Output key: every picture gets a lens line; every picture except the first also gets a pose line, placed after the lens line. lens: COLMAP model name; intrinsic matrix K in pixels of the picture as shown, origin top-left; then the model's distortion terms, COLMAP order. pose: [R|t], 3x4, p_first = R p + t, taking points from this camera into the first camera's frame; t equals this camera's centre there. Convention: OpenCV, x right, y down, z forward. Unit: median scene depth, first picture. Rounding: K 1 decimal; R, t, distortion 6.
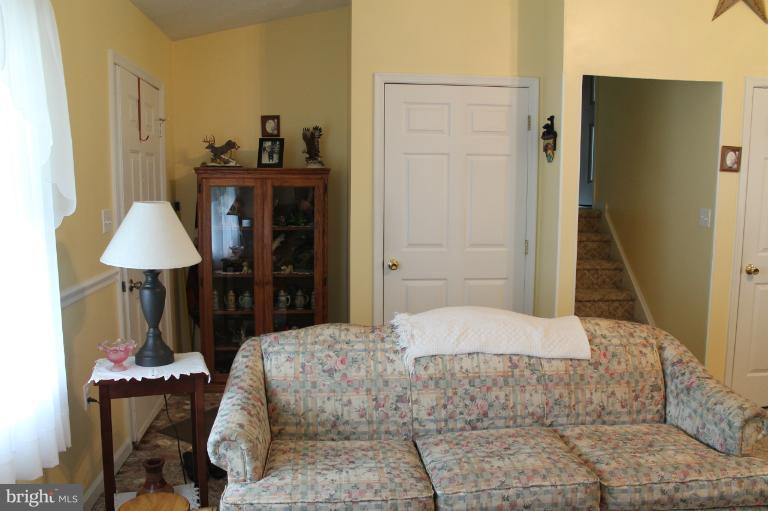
lens RADIAL K [[644.9, 0, 384.0], [0, 644.9, 255.5], [0, 0, 1]] dist [-0.170114, 0.147112]
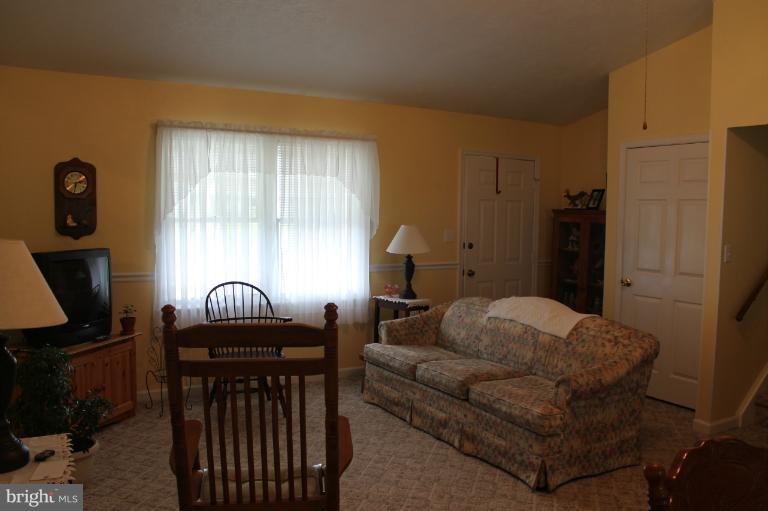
lens RADIAL K [[644.9, 0, 384.0], [0, 644.9, 255.5], [0, 0, 1]] dist [-0.170114, 0.147112]
pose [[0.416168, 0.062707, -0.907123, 1.502362], [-0.120865, 0.992582, 0.013164, 0.003619], [0.901219, 0.104161, 0.420660, -0.018326]]
